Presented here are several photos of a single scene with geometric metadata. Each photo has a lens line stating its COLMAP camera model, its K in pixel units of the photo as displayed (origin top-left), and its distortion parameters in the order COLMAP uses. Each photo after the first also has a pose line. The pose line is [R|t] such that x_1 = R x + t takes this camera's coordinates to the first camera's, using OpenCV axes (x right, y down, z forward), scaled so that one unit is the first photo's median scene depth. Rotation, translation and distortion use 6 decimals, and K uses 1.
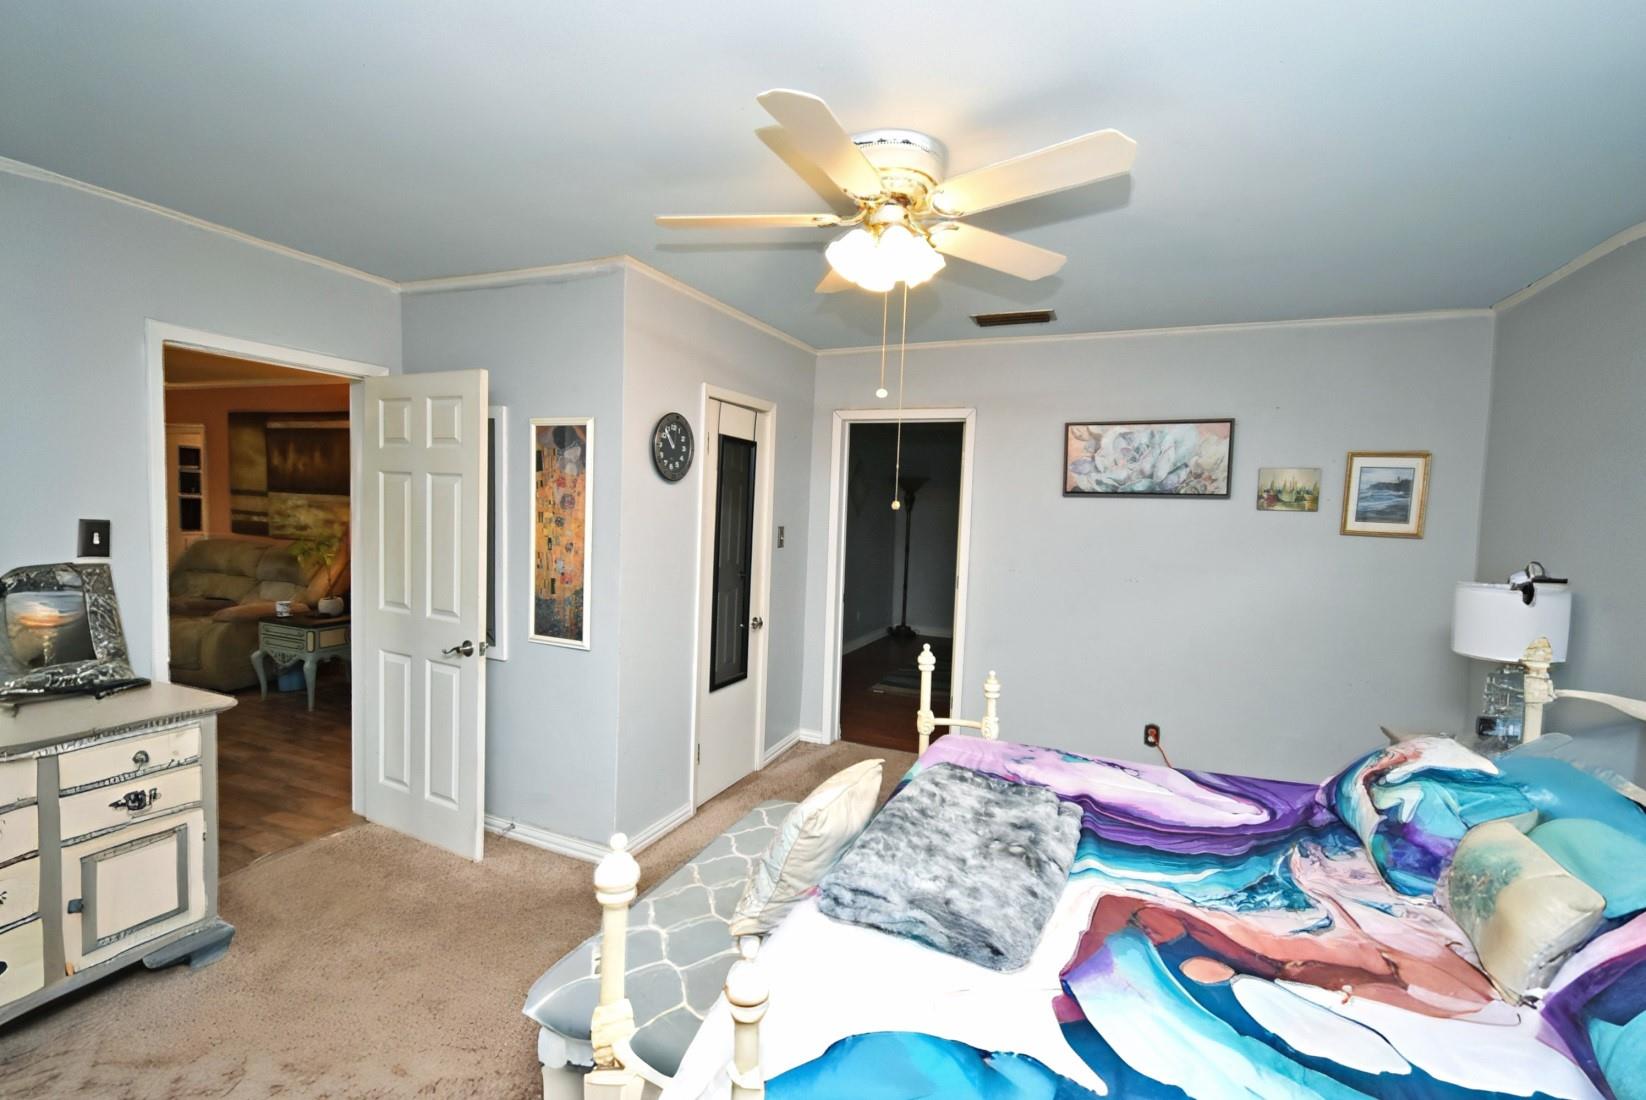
lens RADIAL K [[729.0, 0, 823.0], [0, 729.0, 550.0], [0, 0, 1]] dist [0.002670, -0.000052]
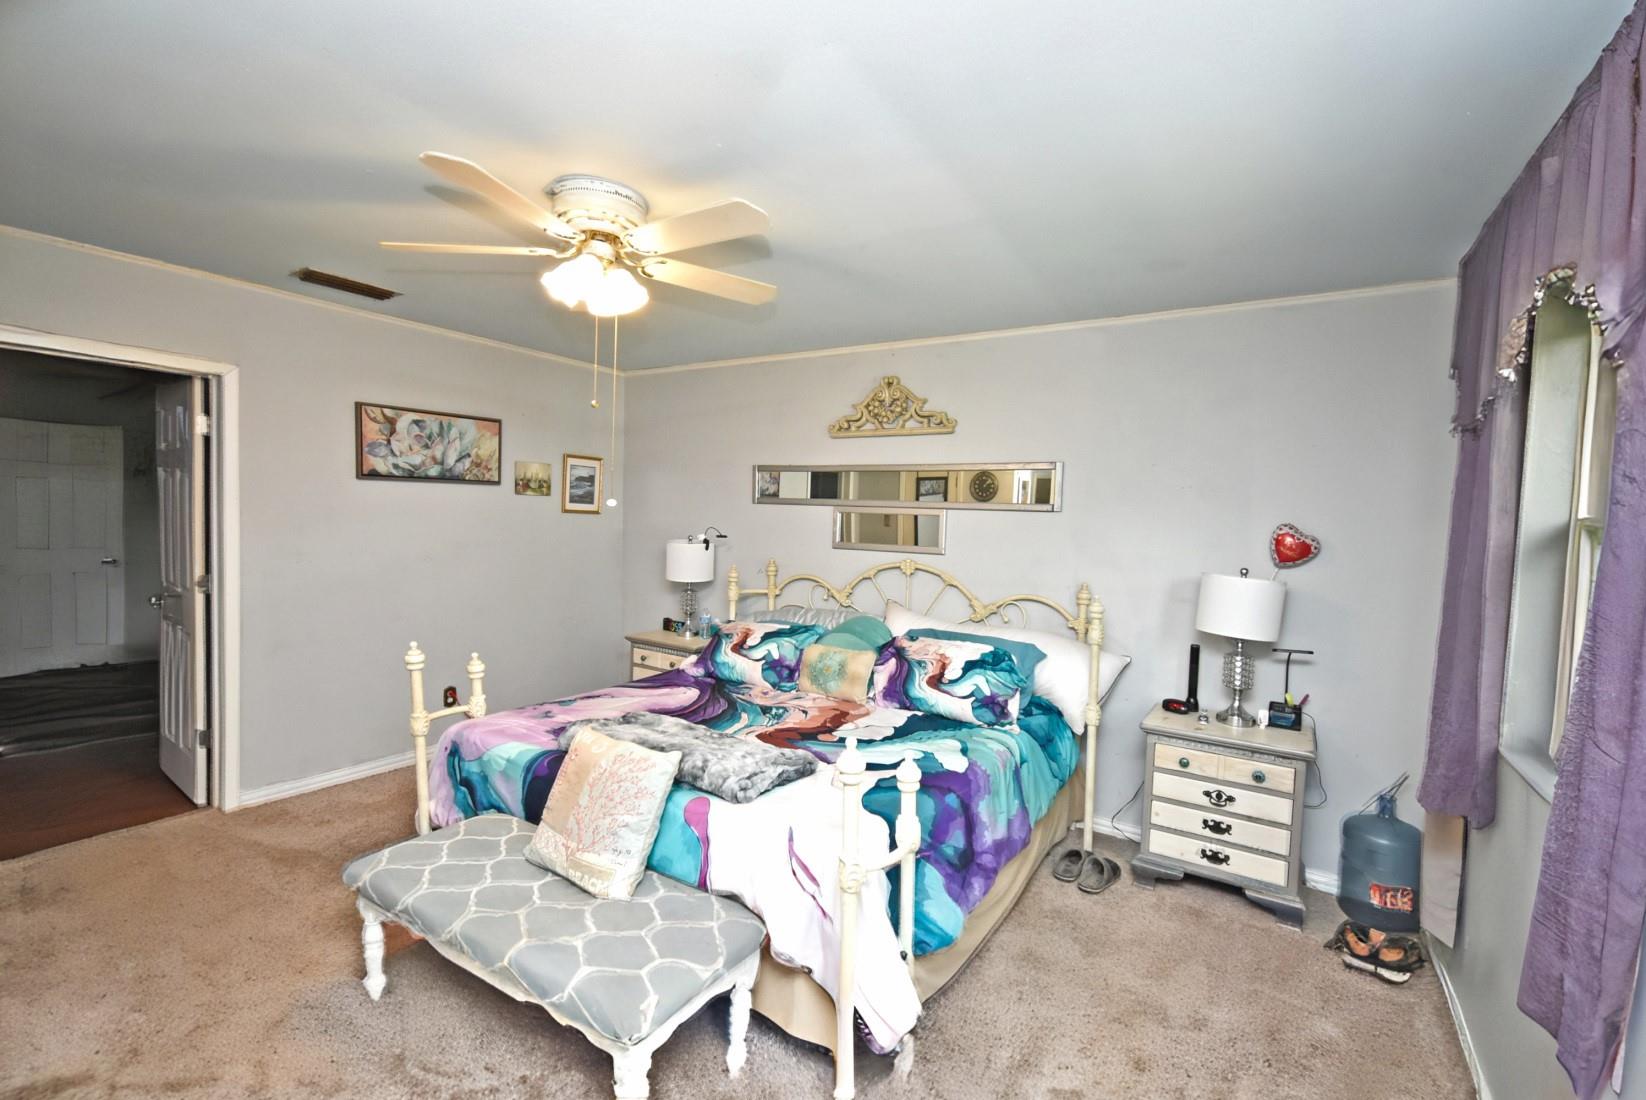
lens RADIAL K [[729.0, 0, 823.0], [0, 729.0, 550.0], [0, 0, 1]] dist [0.002670, -0.000052]
pose [[0.178539, -0.074964, 0.981073, -0.566525], [0.030853, 0.997030, 0.070568, -0.032388], [-0.983449, 0.017669, 0.180322, 0.257126]]
